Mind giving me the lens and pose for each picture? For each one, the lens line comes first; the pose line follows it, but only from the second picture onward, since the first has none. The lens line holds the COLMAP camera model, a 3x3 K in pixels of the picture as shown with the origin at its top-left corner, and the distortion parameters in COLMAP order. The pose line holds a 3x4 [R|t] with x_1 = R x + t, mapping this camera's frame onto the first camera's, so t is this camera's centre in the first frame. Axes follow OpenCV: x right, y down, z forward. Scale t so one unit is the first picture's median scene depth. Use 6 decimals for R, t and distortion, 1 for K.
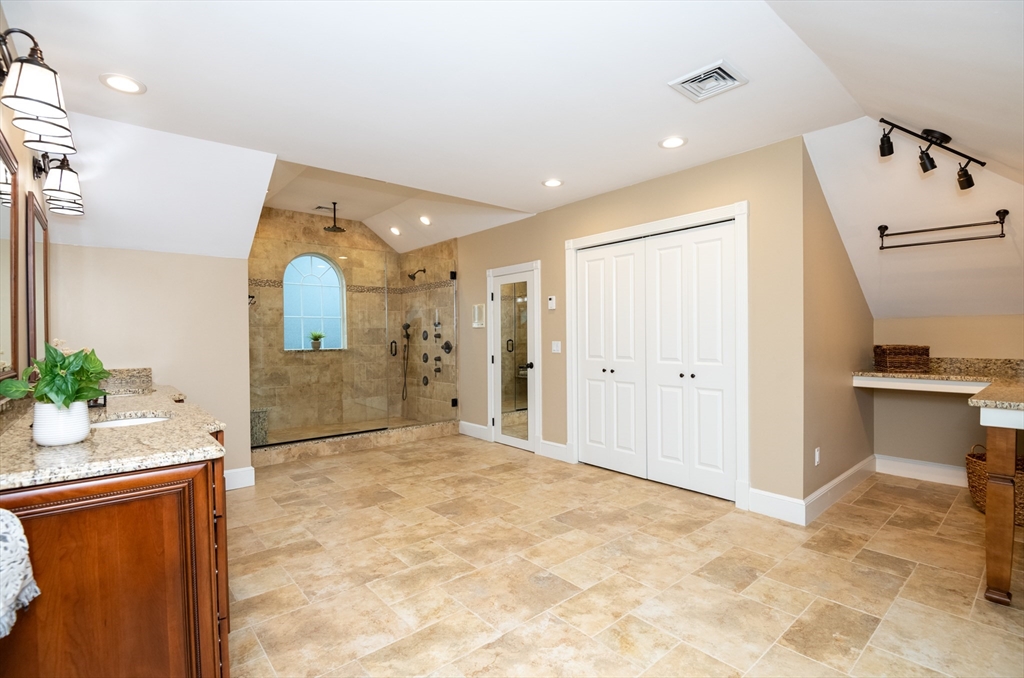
lens RADIAL K [[481.4, 0, 512.0], [0, 481.4, 339.0], [0, 0, 1]] dist [-0.000728, -0.000345]
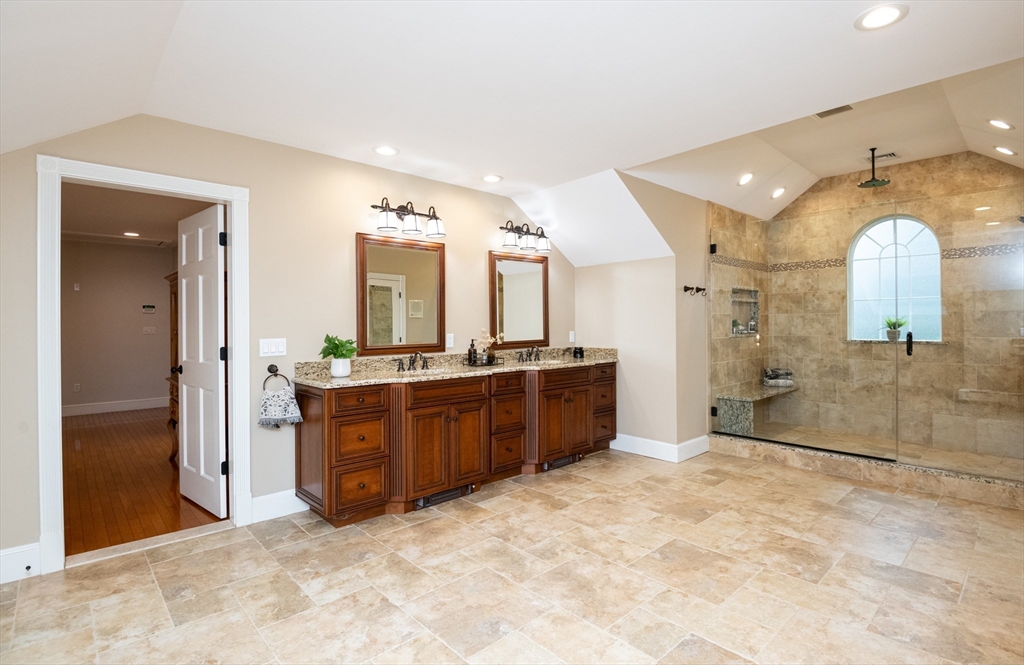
lens RADIAL K [[474.7, 0, 514.5], [0, 474.7, 324.3], [0, 0, 1]] dist [0.026860, -0.025589]
pose [[0.058684, 0.011226, -0.998214, 0.525670], [0.001342, 0.999935, 0.011325, -0.022765], [0.998276, -0.002004, 0.058665, 0.582183]]
